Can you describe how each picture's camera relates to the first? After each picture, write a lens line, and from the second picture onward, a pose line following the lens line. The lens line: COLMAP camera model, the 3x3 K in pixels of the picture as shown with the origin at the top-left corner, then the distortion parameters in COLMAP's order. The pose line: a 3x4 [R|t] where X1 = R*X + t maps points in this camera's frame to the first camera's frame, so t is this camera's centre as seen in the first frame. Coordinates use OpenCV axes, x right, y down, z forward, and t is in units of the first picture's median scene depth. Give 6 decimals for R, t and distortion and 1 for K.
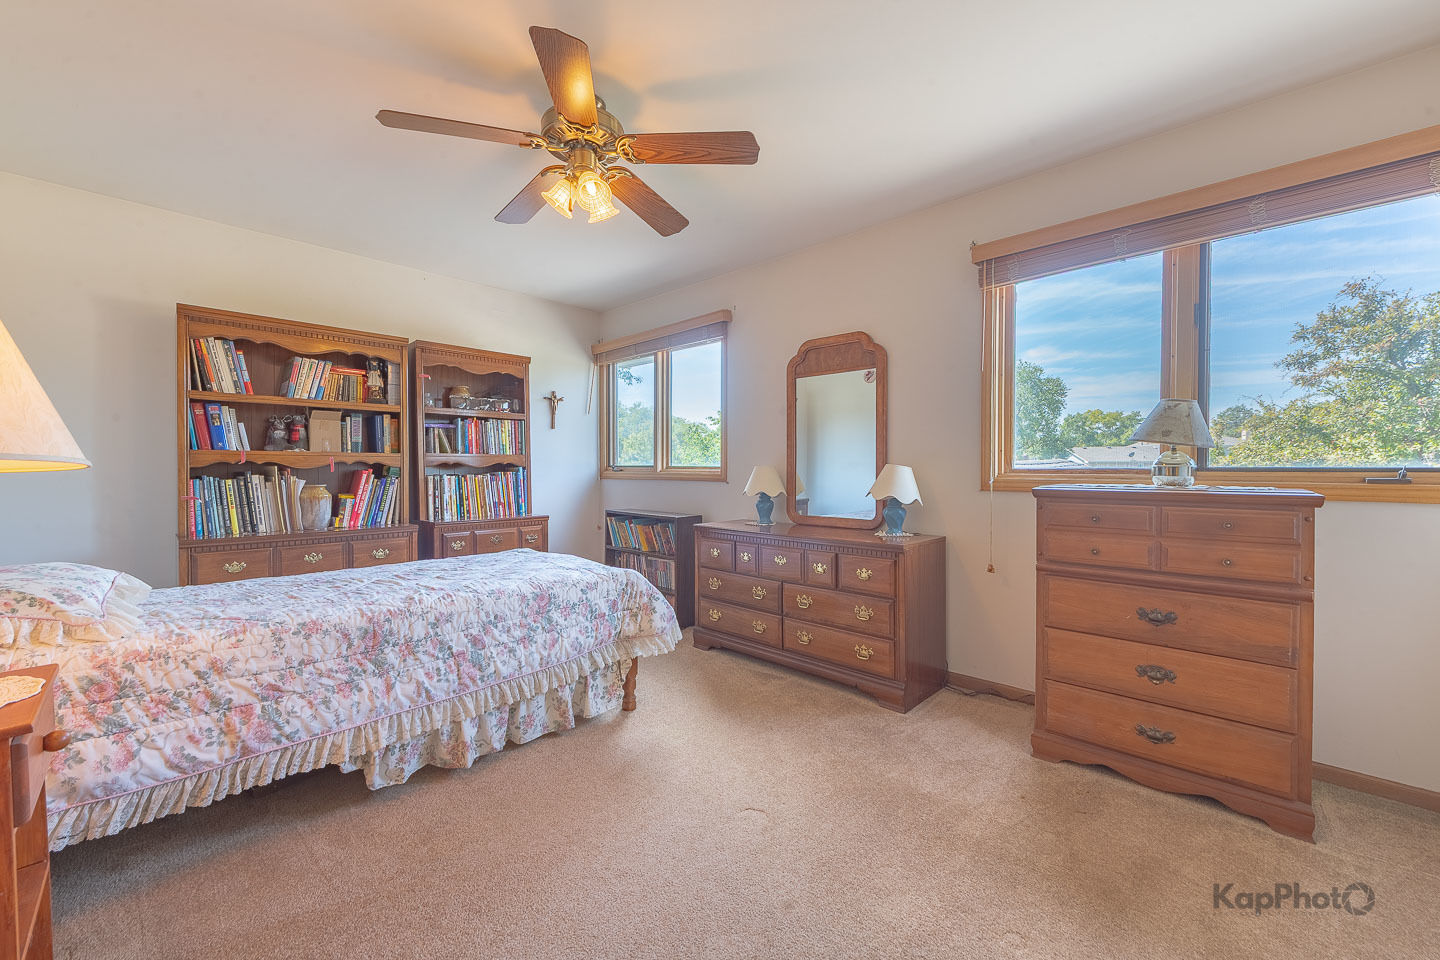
lens RADIAL K [[569.6, 0, 734.2], [0, 569.6, 465.8], [0, 0, 1]] dist [0.001103, -0.000123]
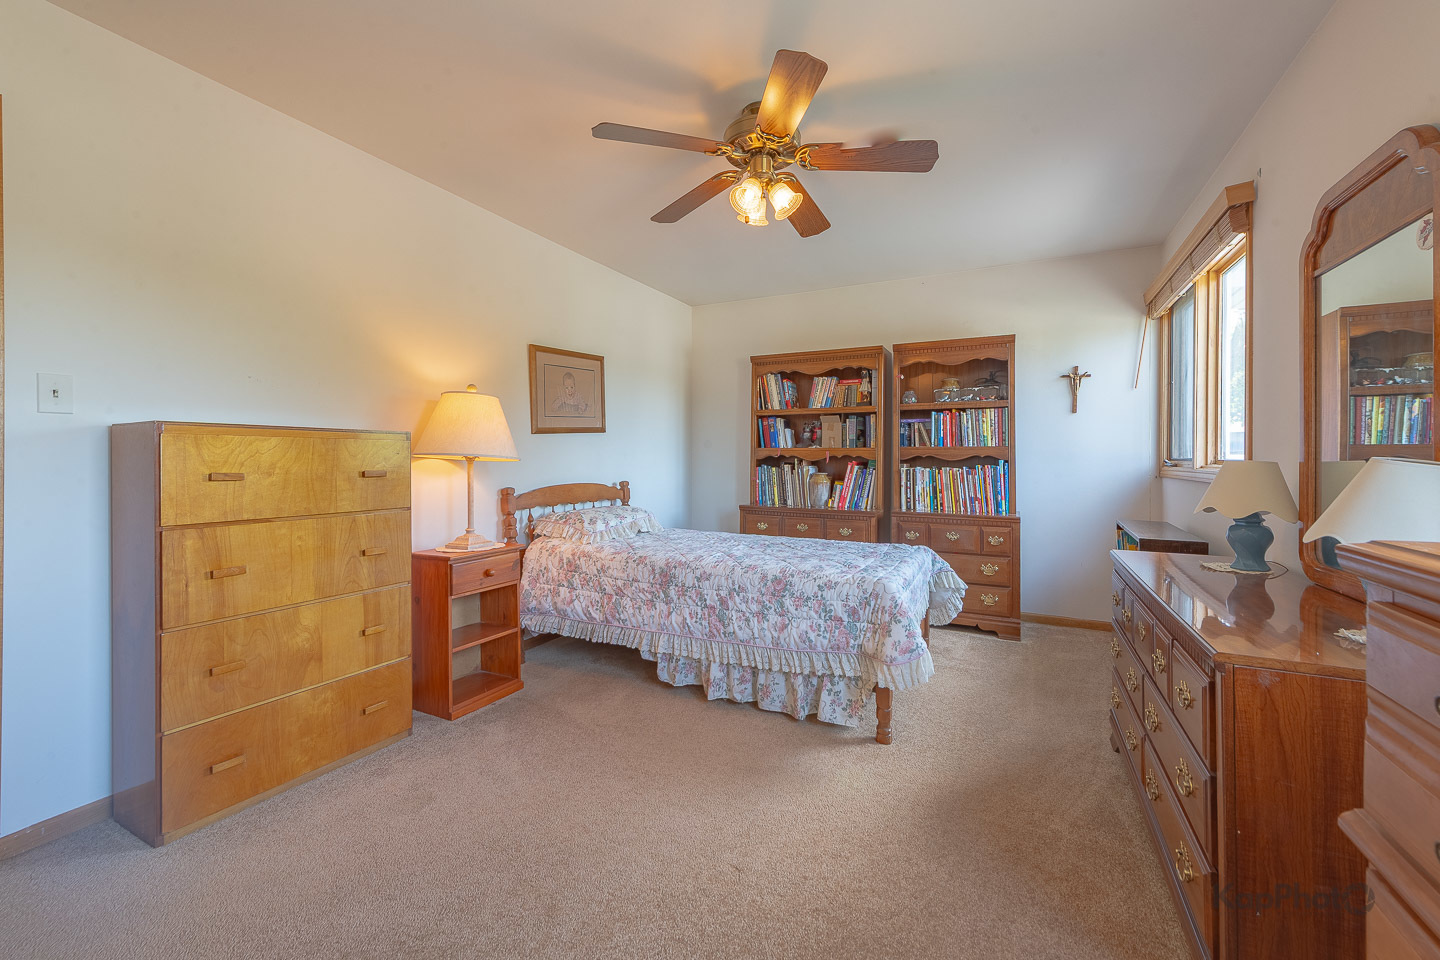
lens RADIAL K [[574.7, 0, 716.0], [0, 574.7, 447.0], [0, 0, 1]] dist [0.002830, 0.000032]
pose [[0.270978, -0.017858, -0.962420, 0.503935], [-0.000359, 0.999826, -0.018654, -0.001553], [0.962585, 0.005400, 0.270925, 0.441039]]
